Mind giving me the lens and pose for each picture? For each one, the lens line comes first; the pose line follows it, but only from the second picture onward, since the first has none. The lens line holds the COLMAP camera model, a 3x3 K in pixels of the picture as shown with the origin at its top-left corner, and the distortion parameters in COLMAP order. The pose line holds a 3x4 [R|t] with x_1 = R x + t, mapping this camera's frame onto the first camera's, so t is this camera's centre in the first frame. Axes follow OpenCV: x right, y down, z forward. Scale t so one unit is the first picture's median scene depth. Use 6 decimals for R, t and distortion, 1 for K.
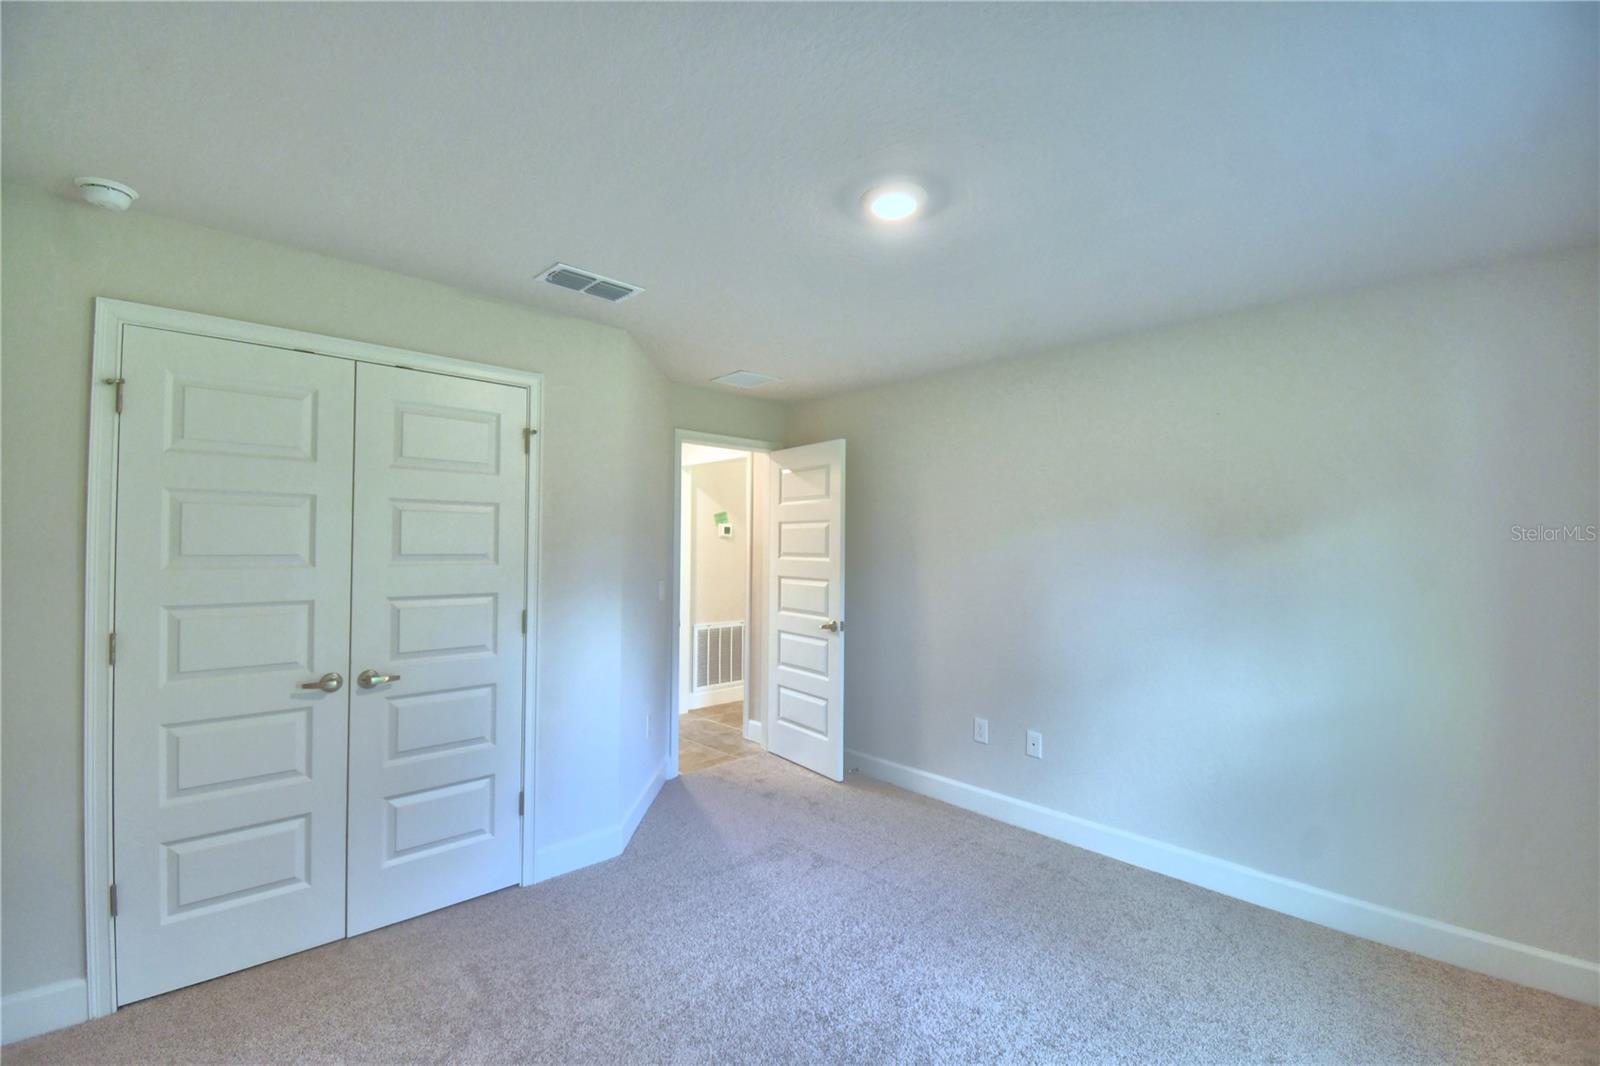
lens RADIAL K [[705.6, 0, 785.3], [0, 705.6, 542.6], [0, 0, 1]] dist [0.005671, -0.014100]
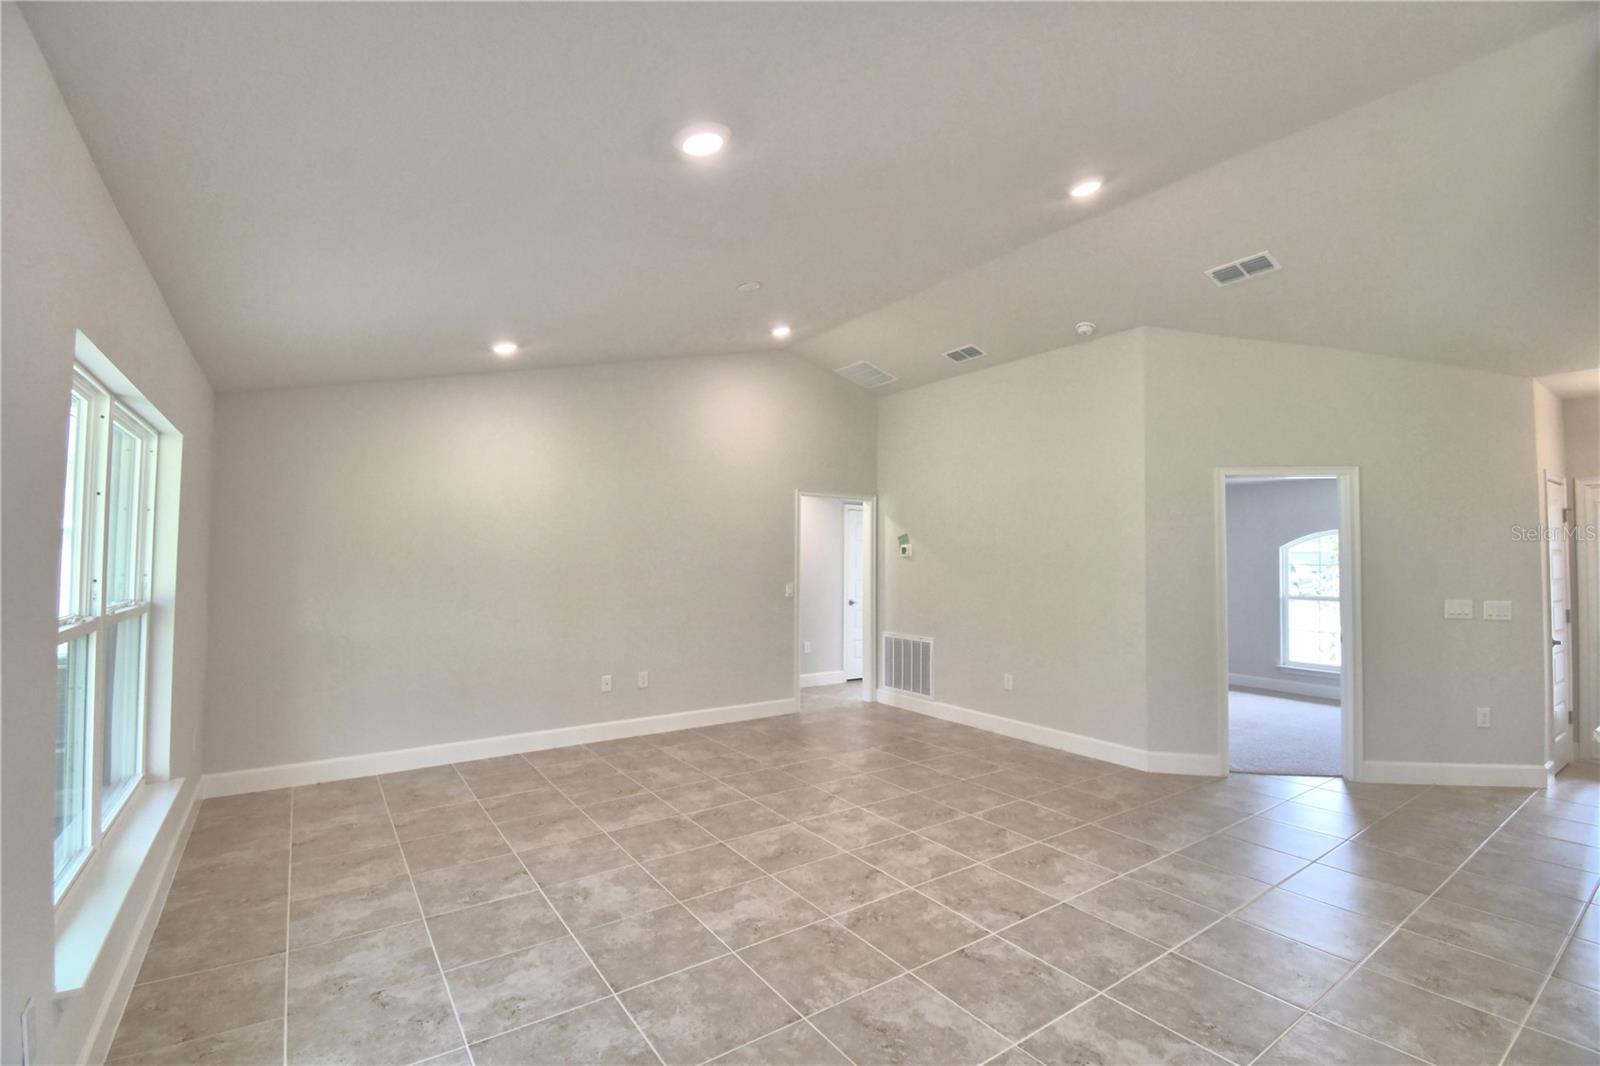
lens RADIAL K [[705.6, 0, 800.9], [0, 705.6, 529.0], [0, 0, 1]] dist [0.005671, -0.014100]
pose [[-0.136734, -0.047967, -0.989446, 1.032988], [-0.009992, 0.998843, -0.047042, 0.002608], [0.990557, 0.003455, -0.137055, 0.995035]]
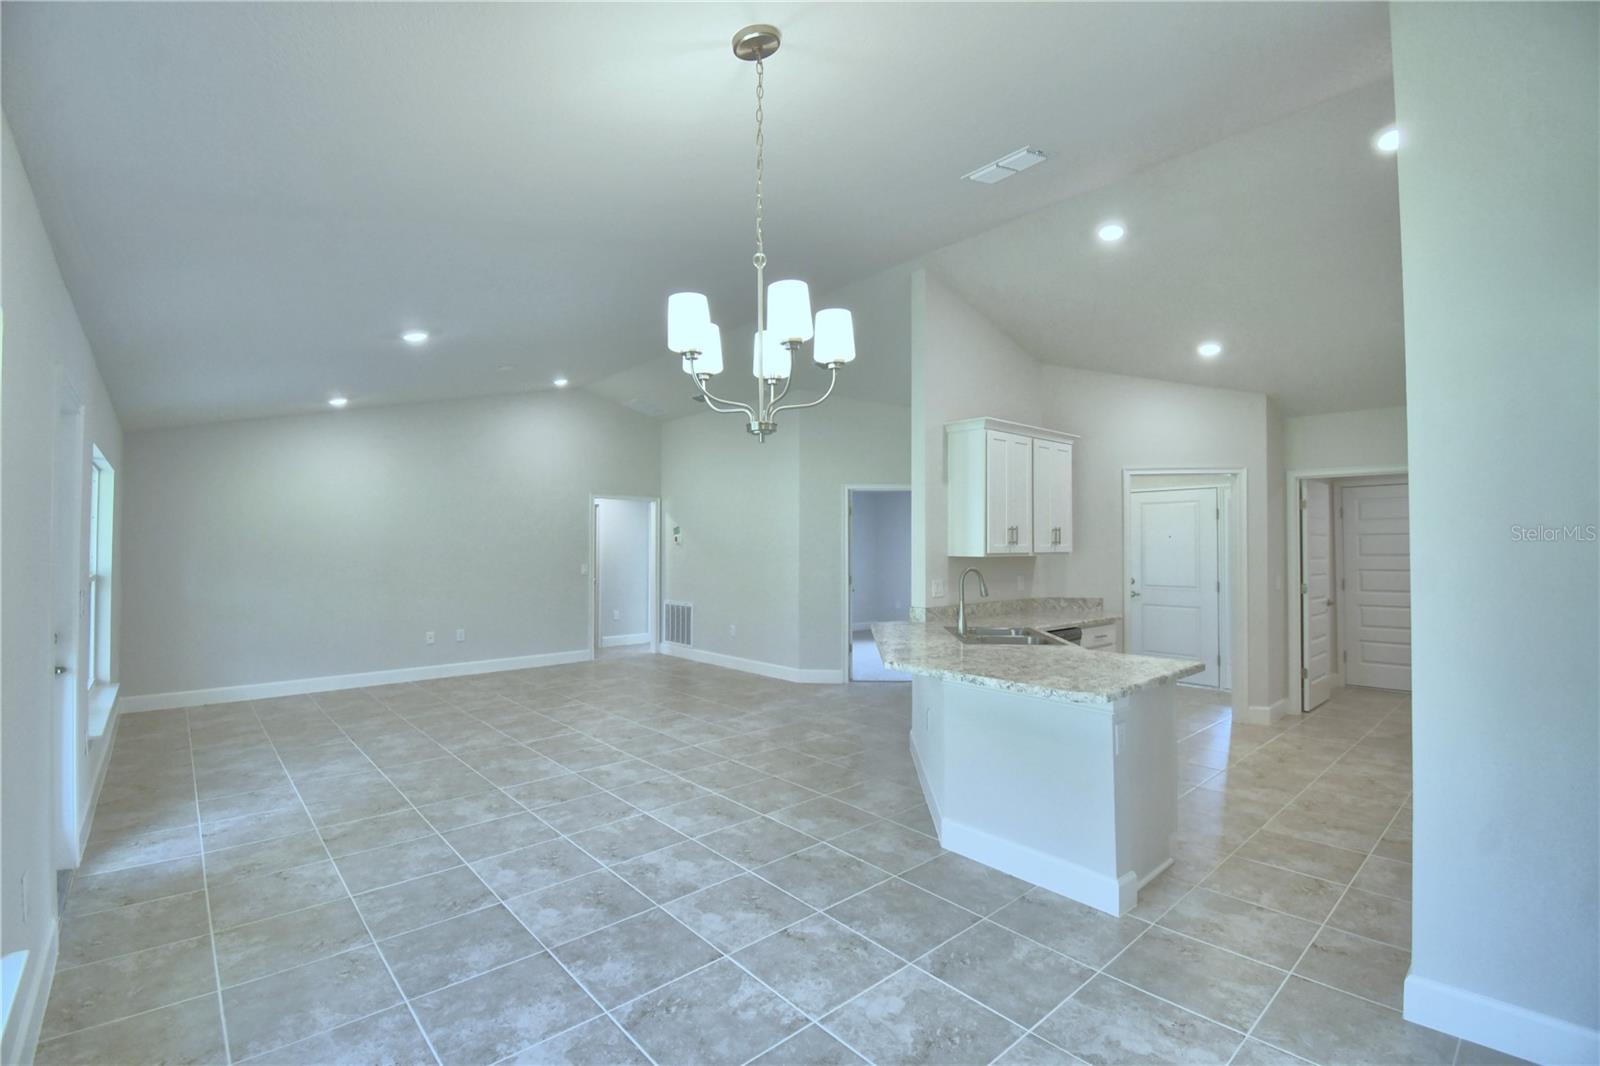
lens RADIAL K [[705.6, 0, 805.7], [0, 705.6, 528.1], [0, 0, 1]] dist [0.005671, -0.014100]
pose [[-0.015609, -0.033009, -0.999333, 1.392598], [0.001386, 0.999453, -0.033034, 0.009164], [0.999877, -0.001901, -0.015555, 1.298905]]
